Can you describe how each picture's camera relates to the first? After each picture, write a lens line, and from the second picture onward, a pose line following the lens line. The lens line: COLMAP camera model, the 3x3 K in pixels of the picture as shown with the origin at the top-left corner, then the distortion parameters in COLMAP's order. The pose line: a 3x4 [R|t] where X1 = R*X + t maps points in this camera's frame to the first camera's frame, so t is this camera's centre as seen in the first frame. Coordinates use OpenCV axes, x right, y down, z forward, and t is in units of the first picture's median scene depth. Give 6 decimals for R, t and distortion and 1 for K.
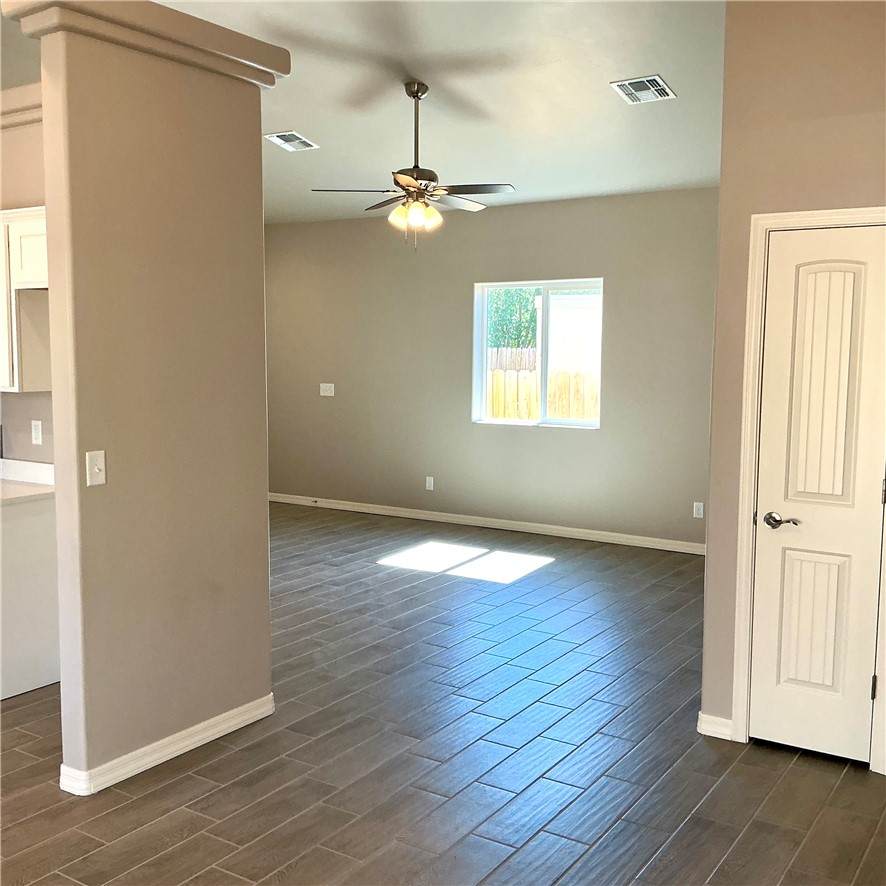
lens RADIAL K [[959.2, 0, 443.0], [0, 959.2, 443.0], [0, 0, 1]] dist [0.137198, -0.289222]
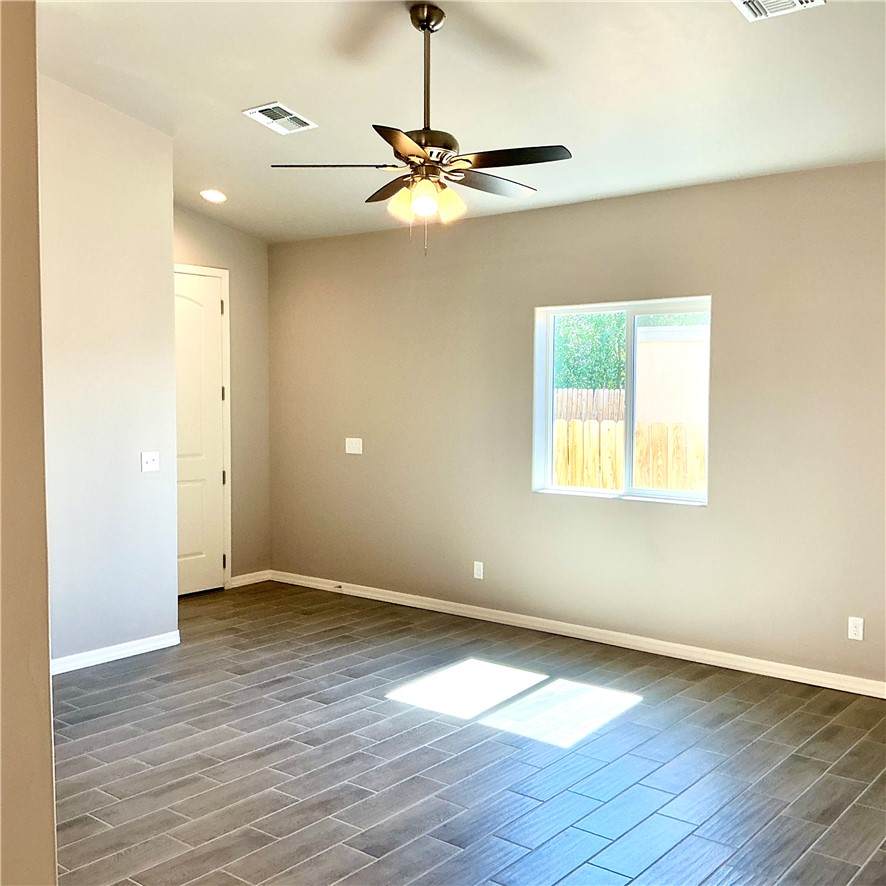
lens RADIAL K [[959.2, 0, 443.0], [0, 959.2, 443.0], [0, 0, 1]] dist [0.137198, -0.289222]
pose [[0.994199, 0.002225, -0.107534, 0.048945], [-0.006783, 0.999093, -0.042045, -0.032348], [0.107343, 0.042530, 0.993312, 0.287836]]
